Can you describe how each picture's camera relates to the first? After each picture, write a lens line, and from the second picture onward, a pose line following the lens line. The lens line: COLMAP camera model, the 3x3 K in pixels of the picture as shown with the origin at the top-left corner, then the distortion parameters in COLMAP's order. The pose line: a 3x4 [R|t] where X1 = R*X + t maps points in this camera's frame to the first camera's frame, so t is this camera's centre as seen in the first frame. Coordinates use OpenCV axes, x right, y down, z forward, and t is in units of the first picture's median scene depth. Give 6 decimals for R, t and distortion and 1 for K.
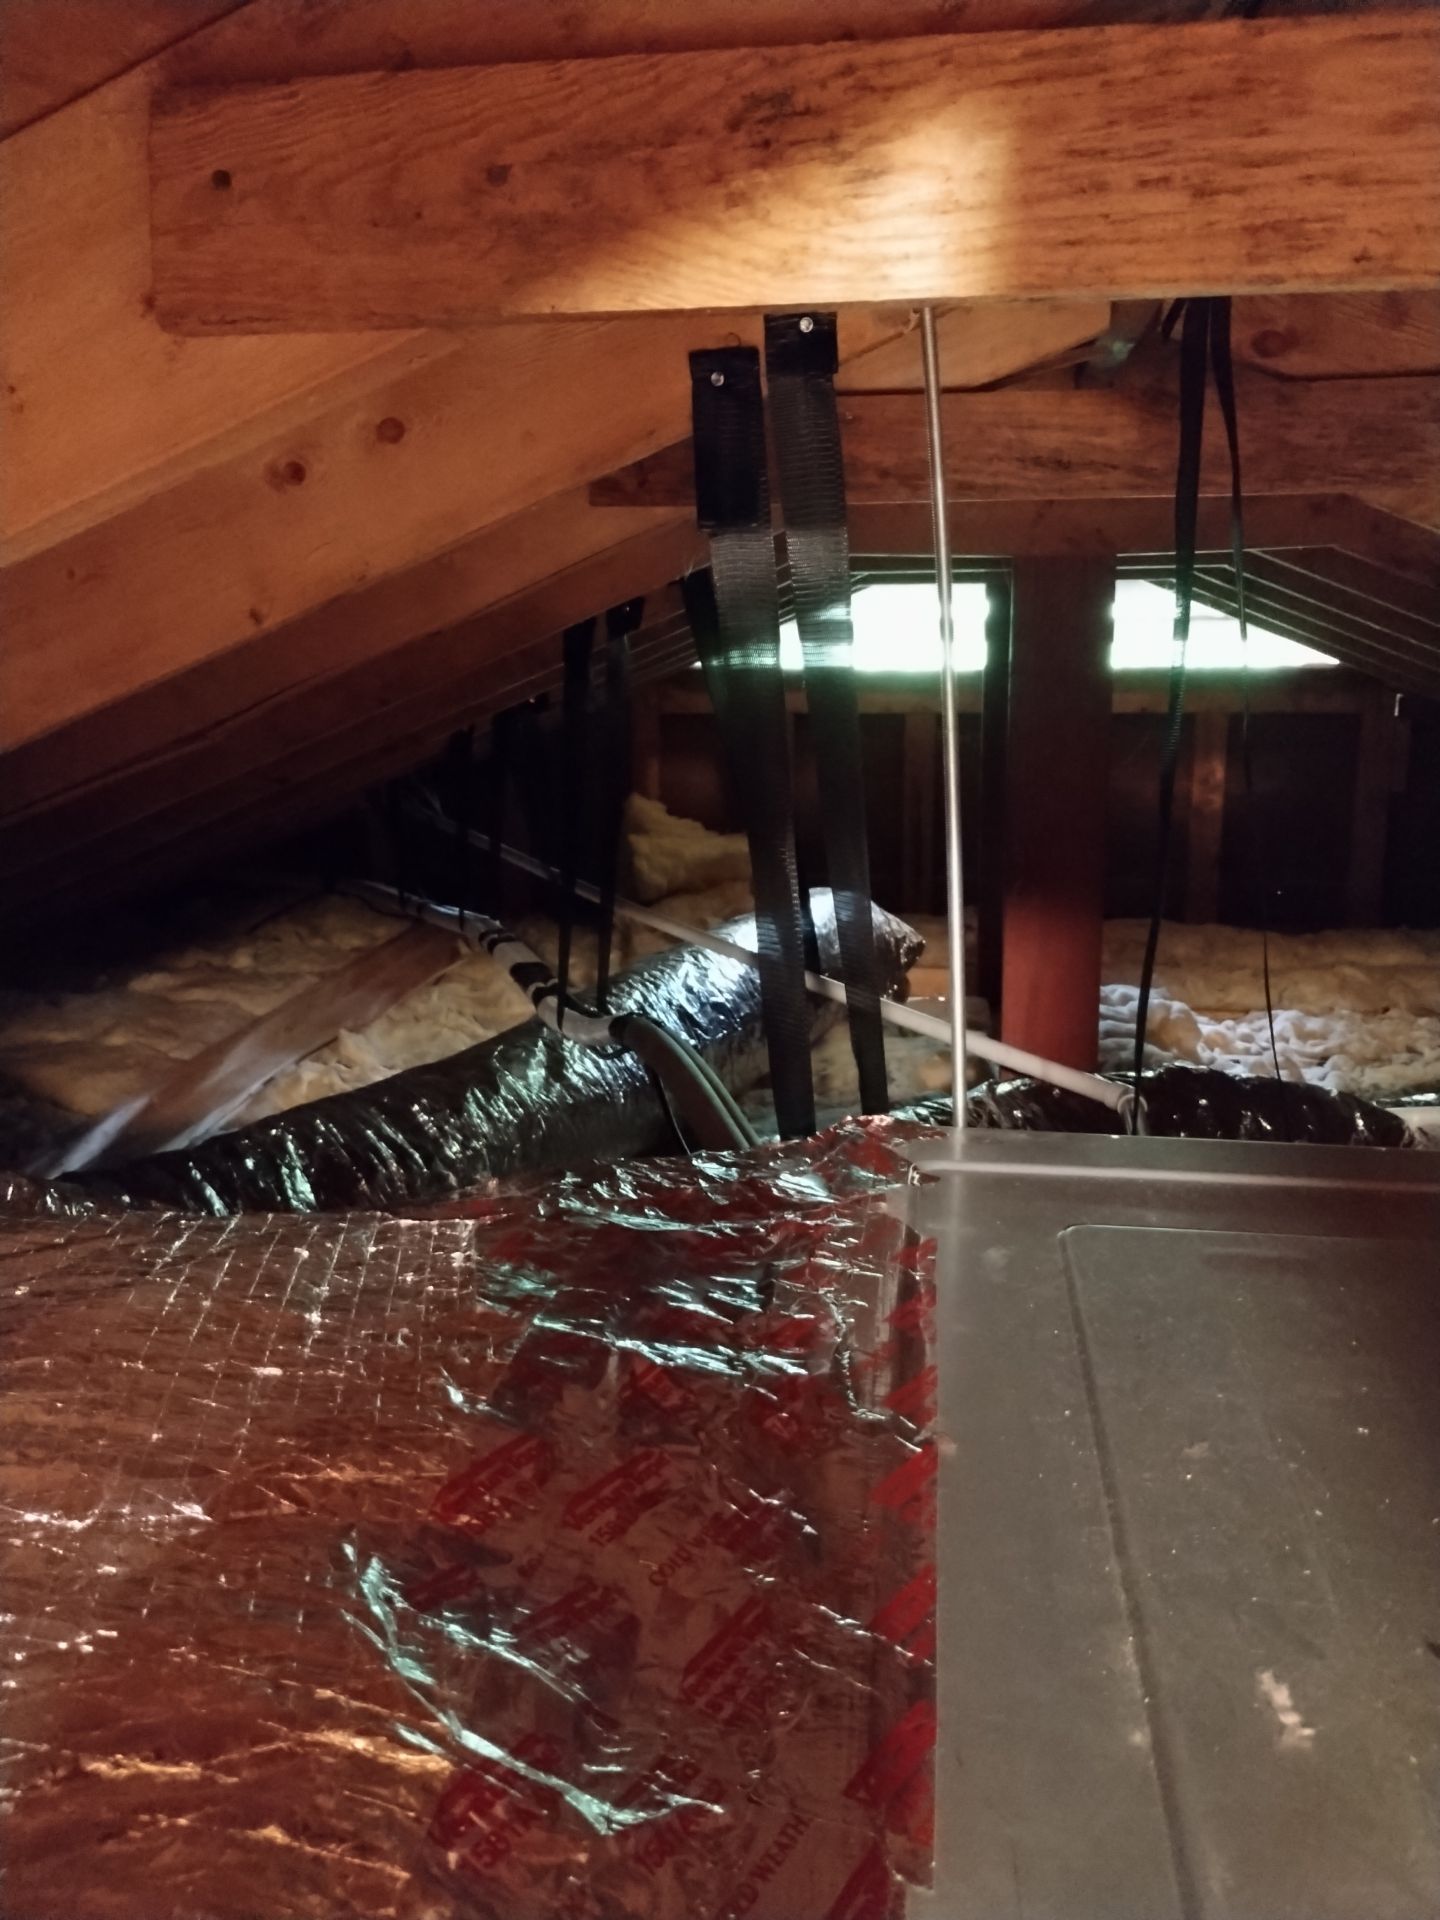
lens RADIAL K [[1596.8, 0, 730.7], [0, 1596.8, 956.1], [0, 0, 1]] dist [0.055075, -0.079558]
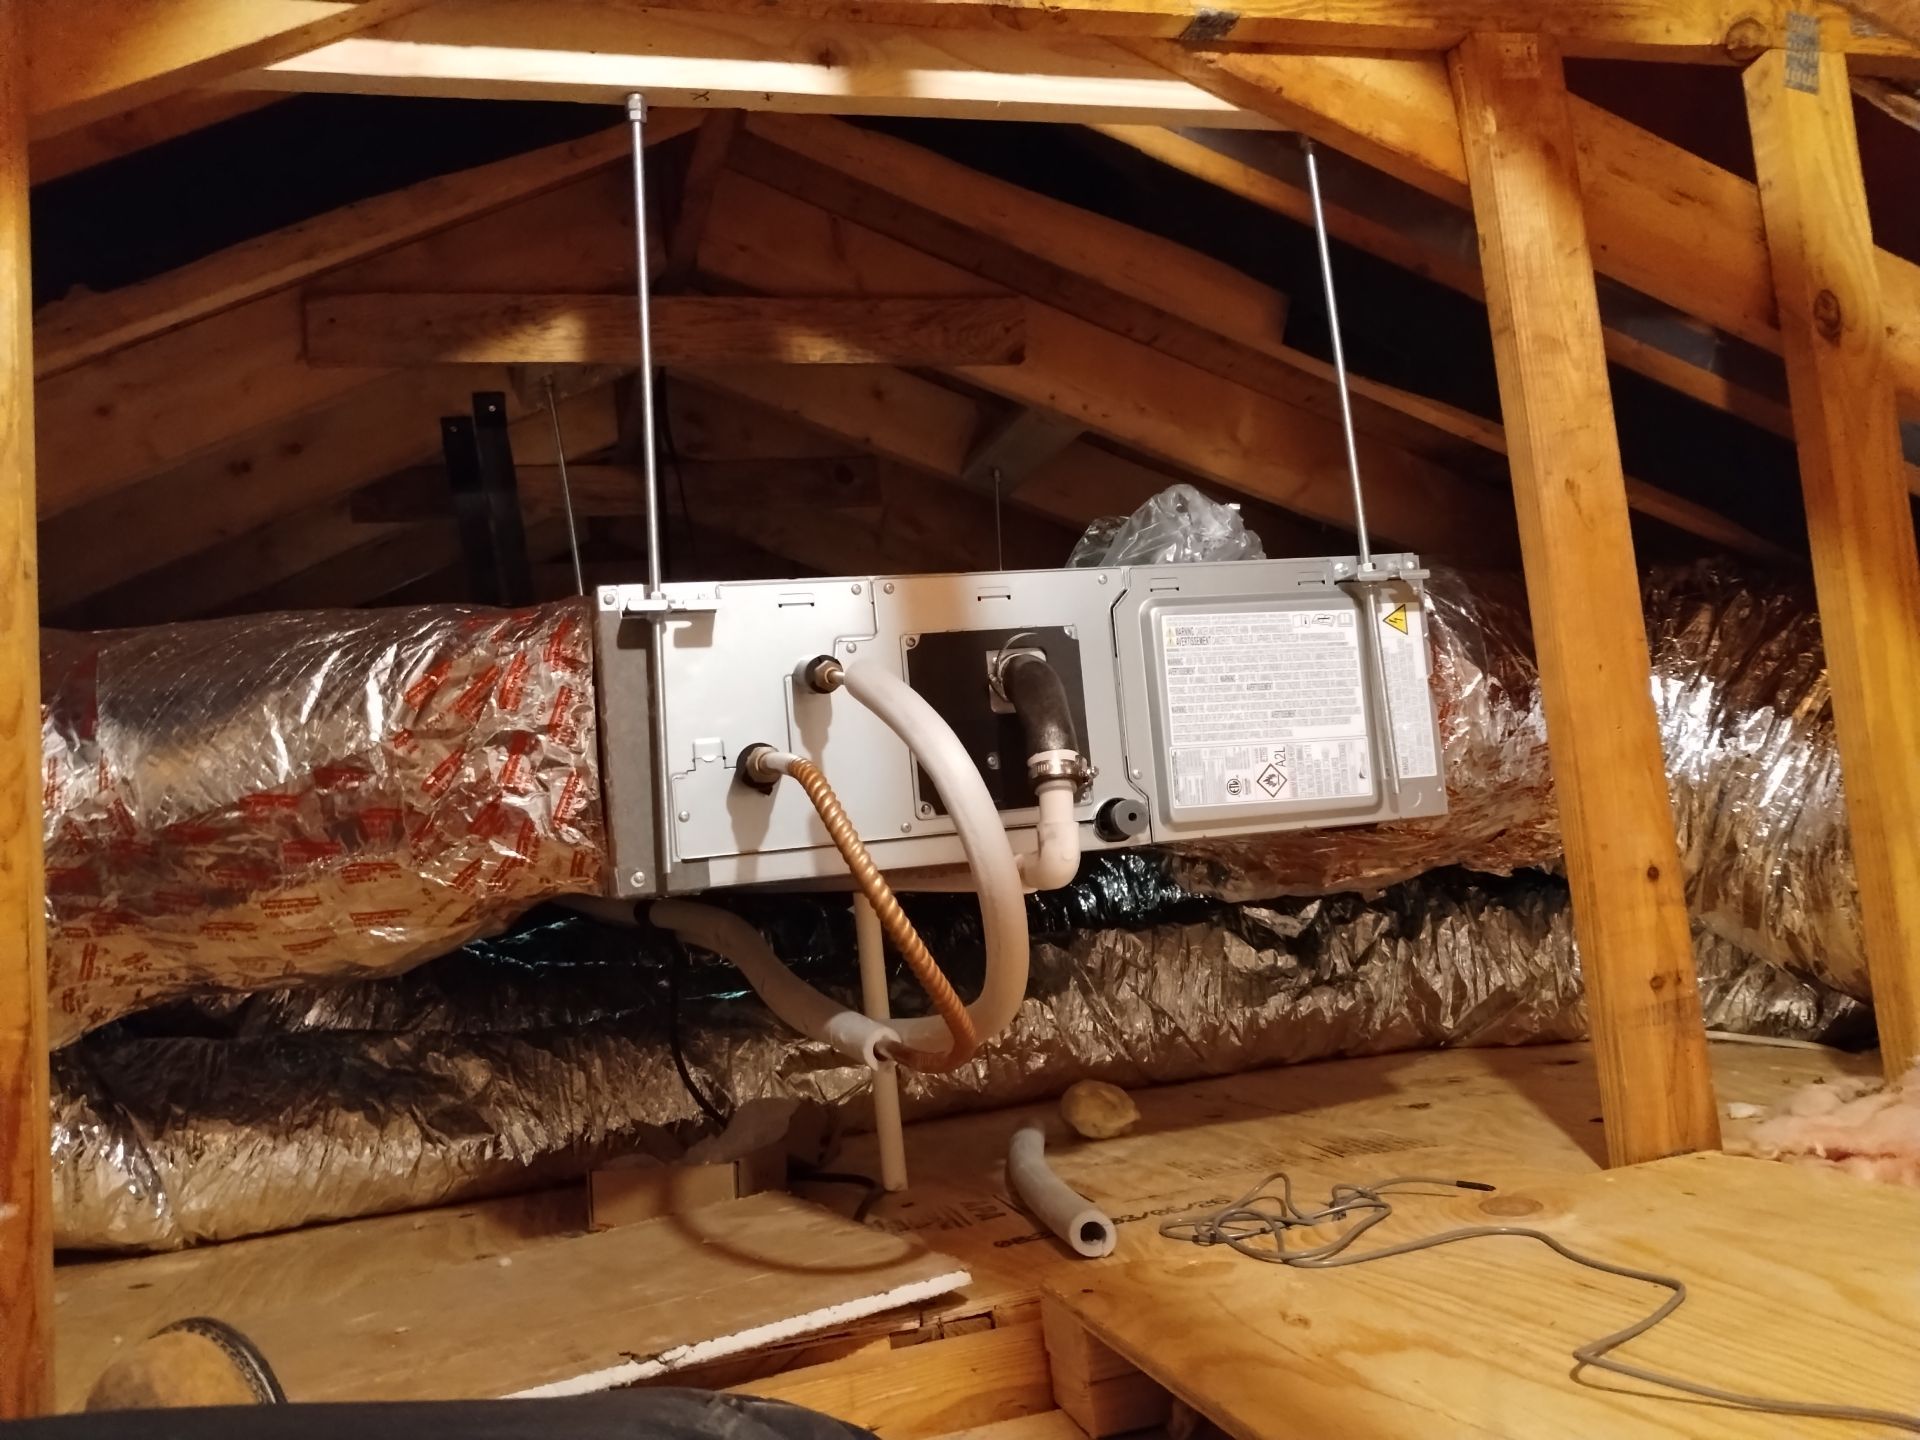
lens RADIAL K [[1596.8, 0, 960.0], [0, 1596.8, 720.0], [0, 0, 1]] dist [0.055075, -0.079558]
pose [[0.908714, -0.044658, 0.415024, -0.552160], [0.165526, 0.951298, -0.260065, 1.301058], [-0.383198, 0.305022, 0.871849, -2.001868]]
